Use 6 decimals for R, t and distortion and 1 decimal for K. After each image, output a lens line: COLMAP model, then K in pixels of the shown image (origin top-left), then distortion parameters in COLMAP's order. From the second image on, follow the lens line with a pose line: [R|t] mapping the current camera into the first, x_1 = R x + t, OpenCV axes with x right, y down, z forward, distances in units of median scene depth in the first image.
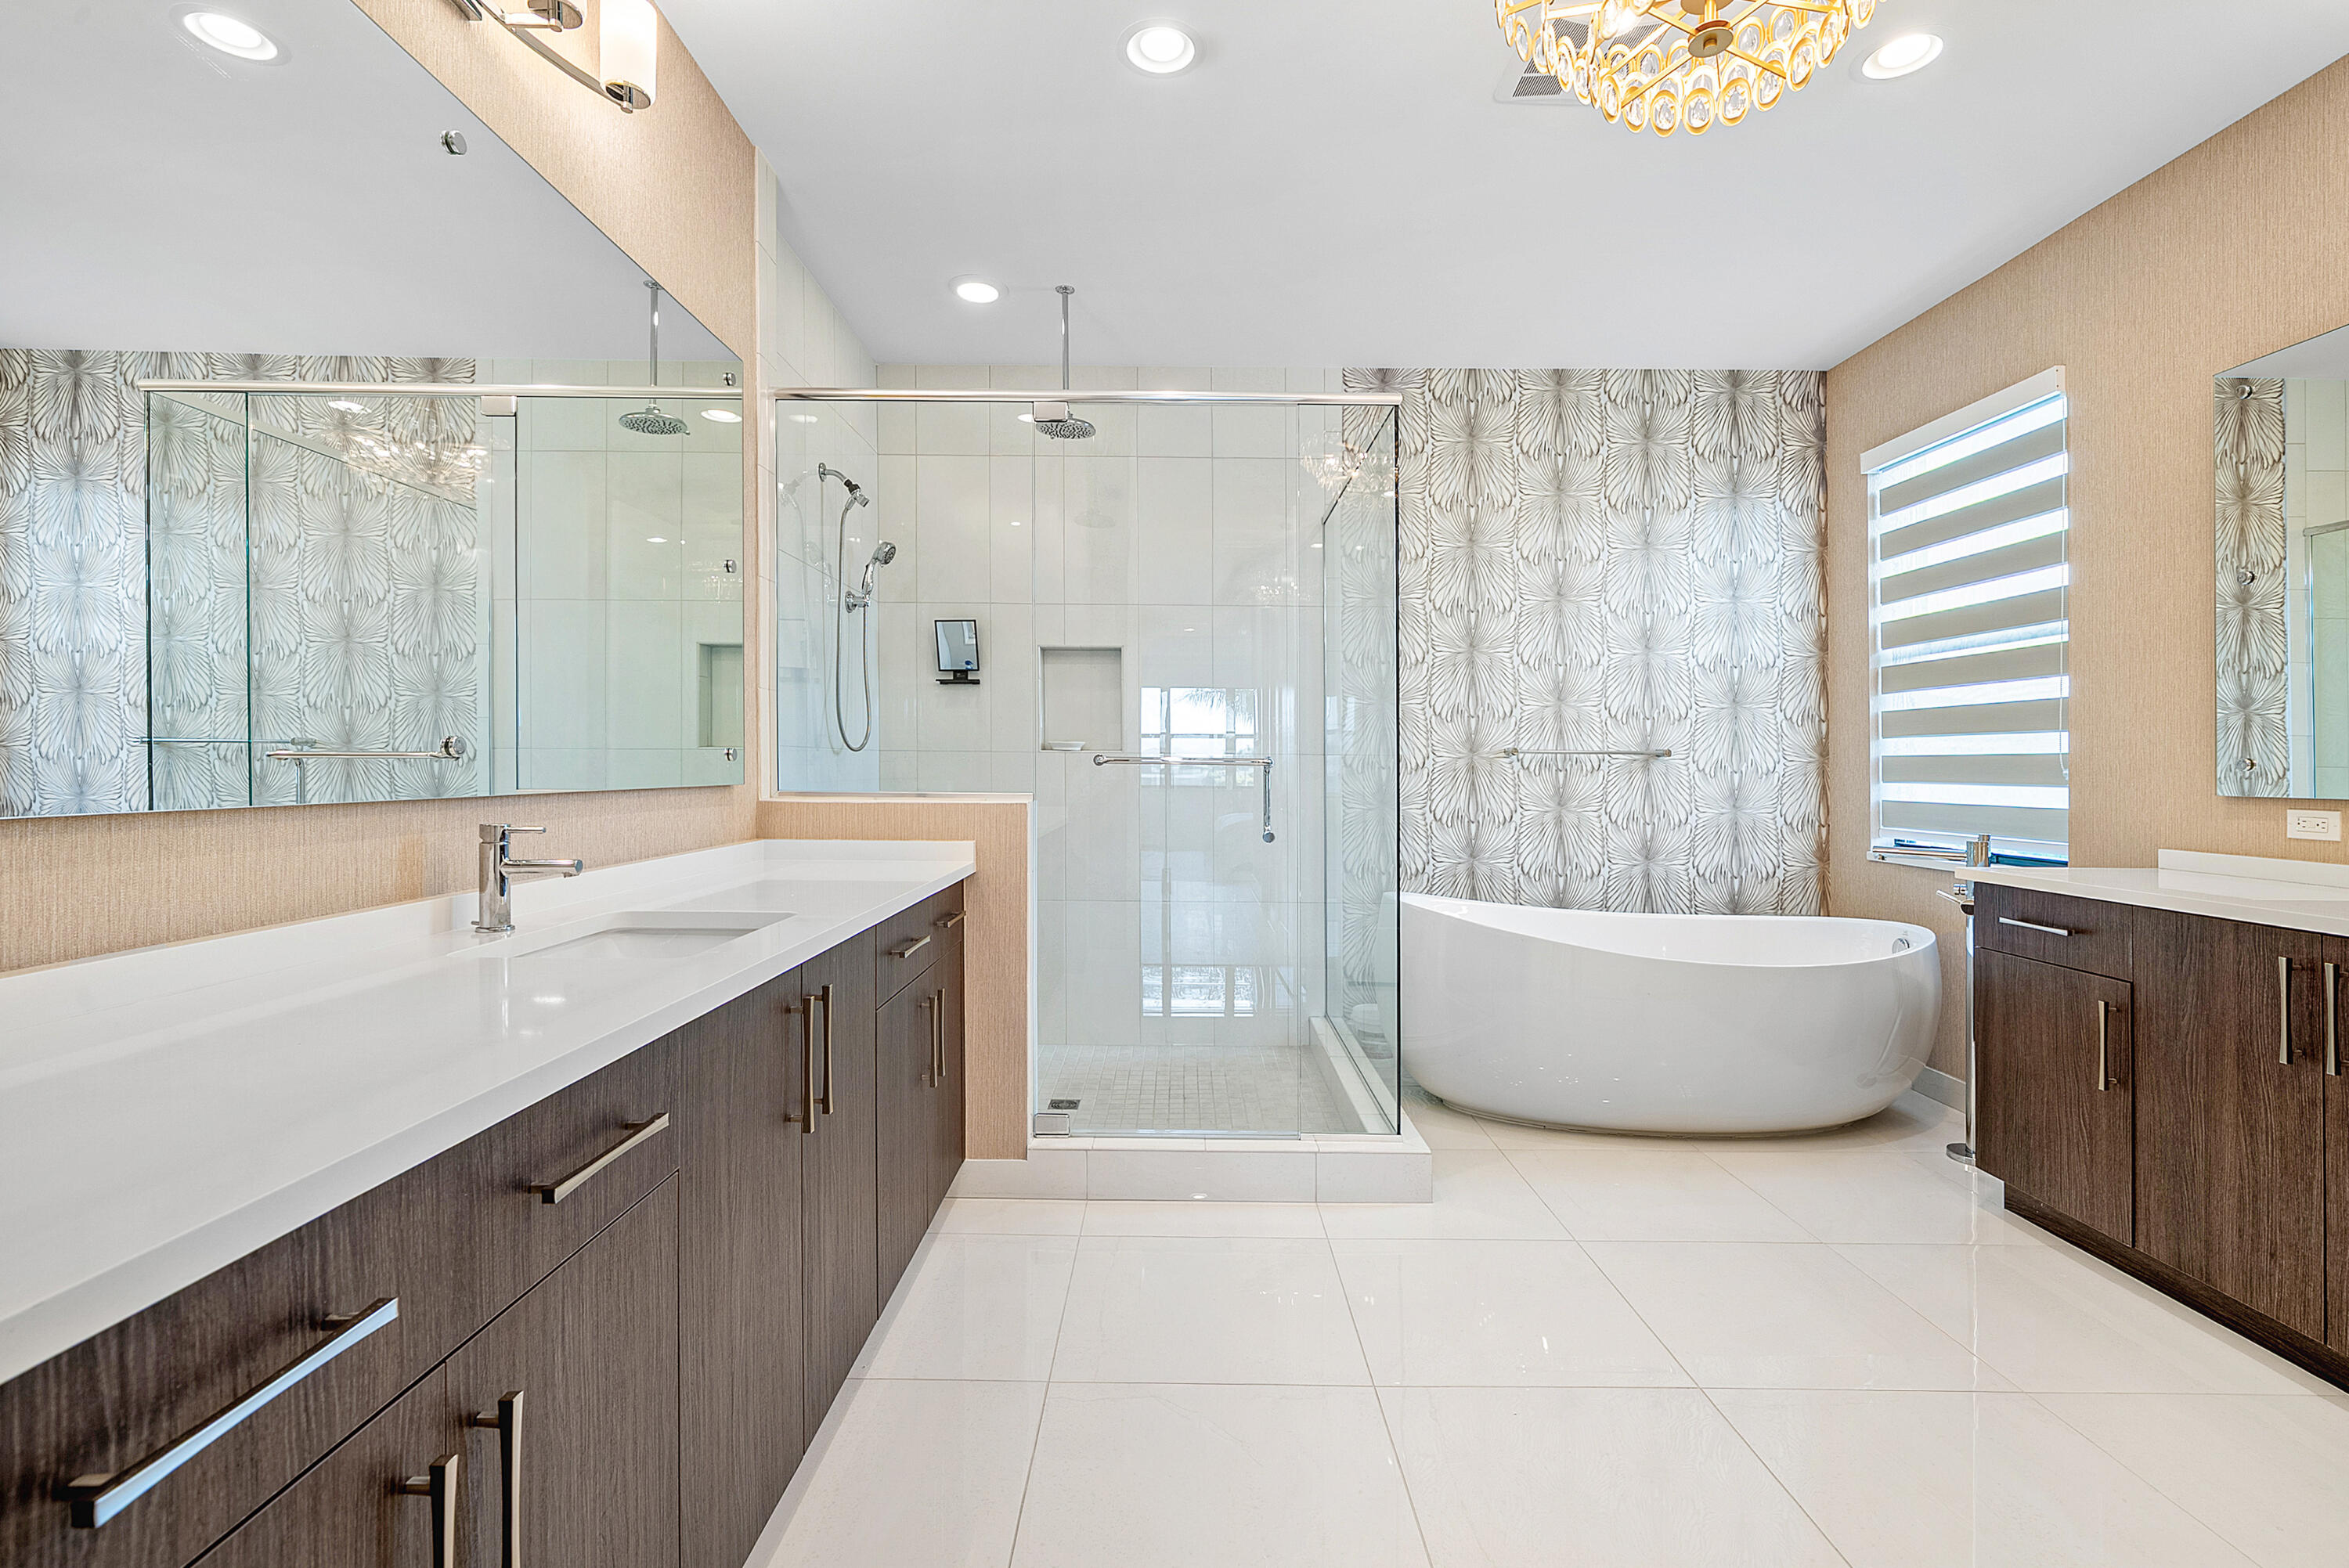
lens RADIAL K [[1016.4, 0, 1164.3], [0, 1016.4, 755.1], [0, 0, 1]] dist [-0.005769, 0.001317]
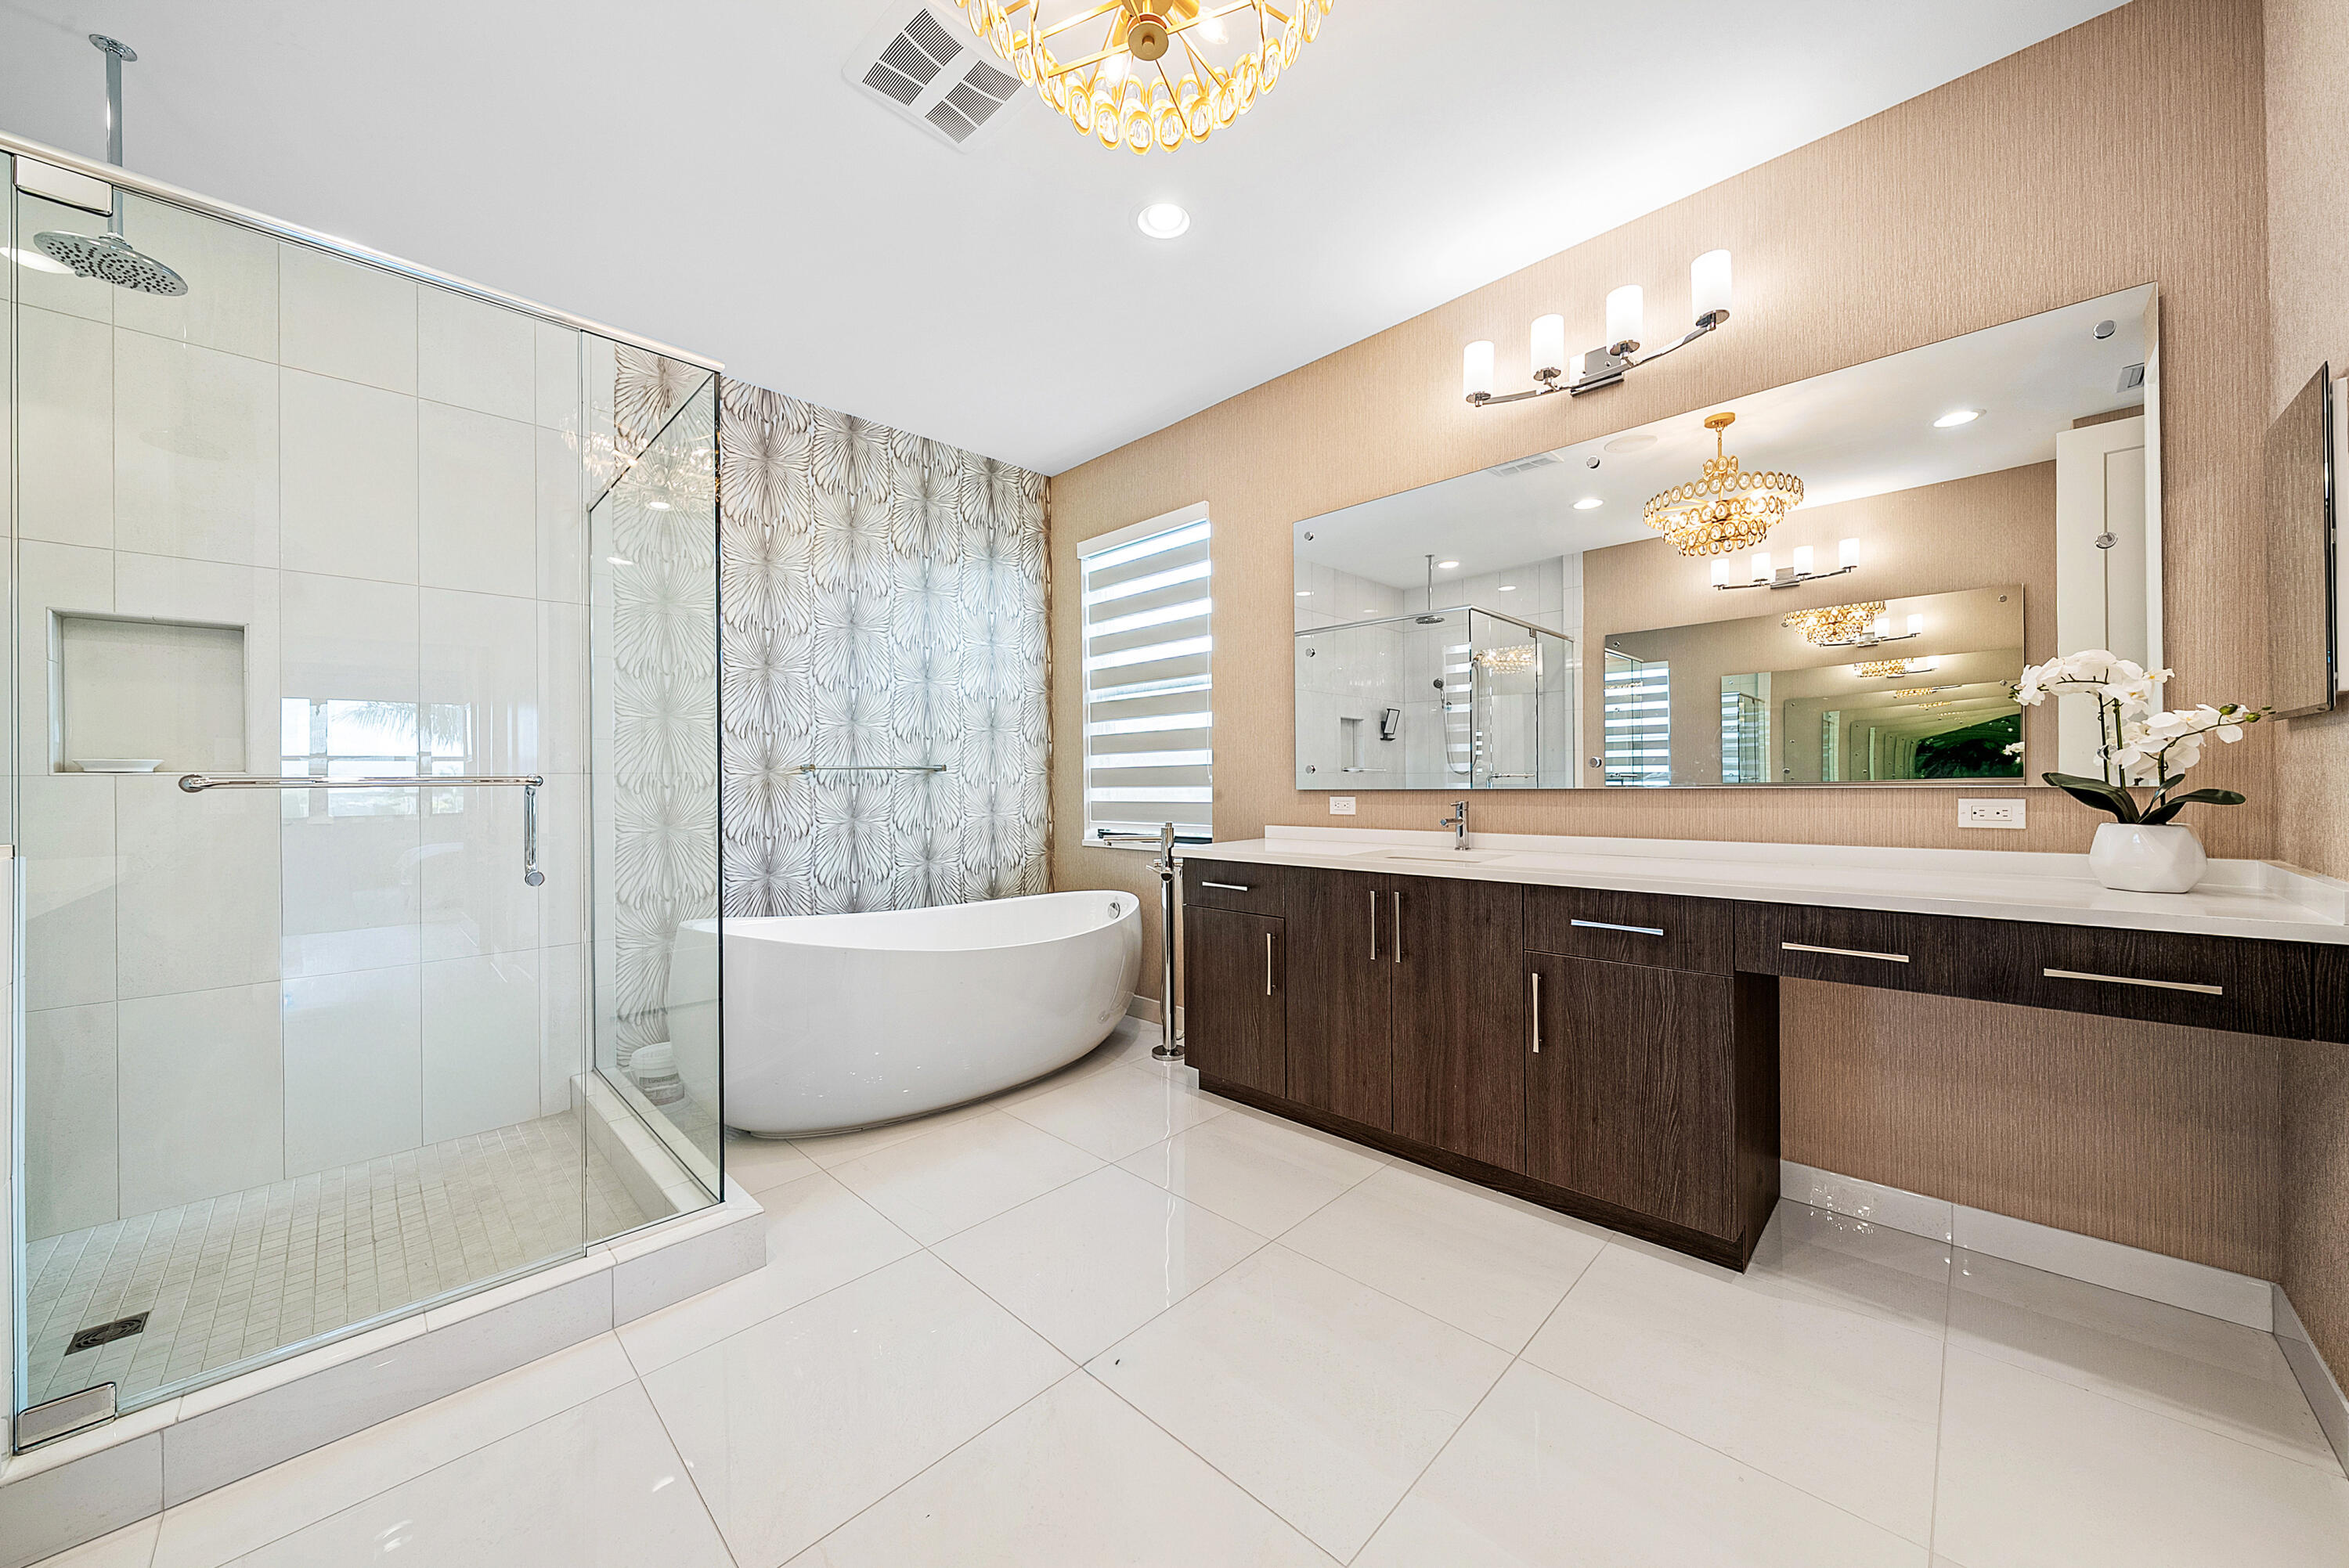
lens RADIAL K [[819.3, 0, 1176.2], [0, 819.3, 759.5], [0, 0, 1]] dist [-0.003418, 0.000045]
pose [[0.688649, -0.000640, 0.725094, -0.008194], [0.013930, 0.999827, -0.012347, 0.004013], [-0.724961, 0.018604, 0.688539, 0.161131]]
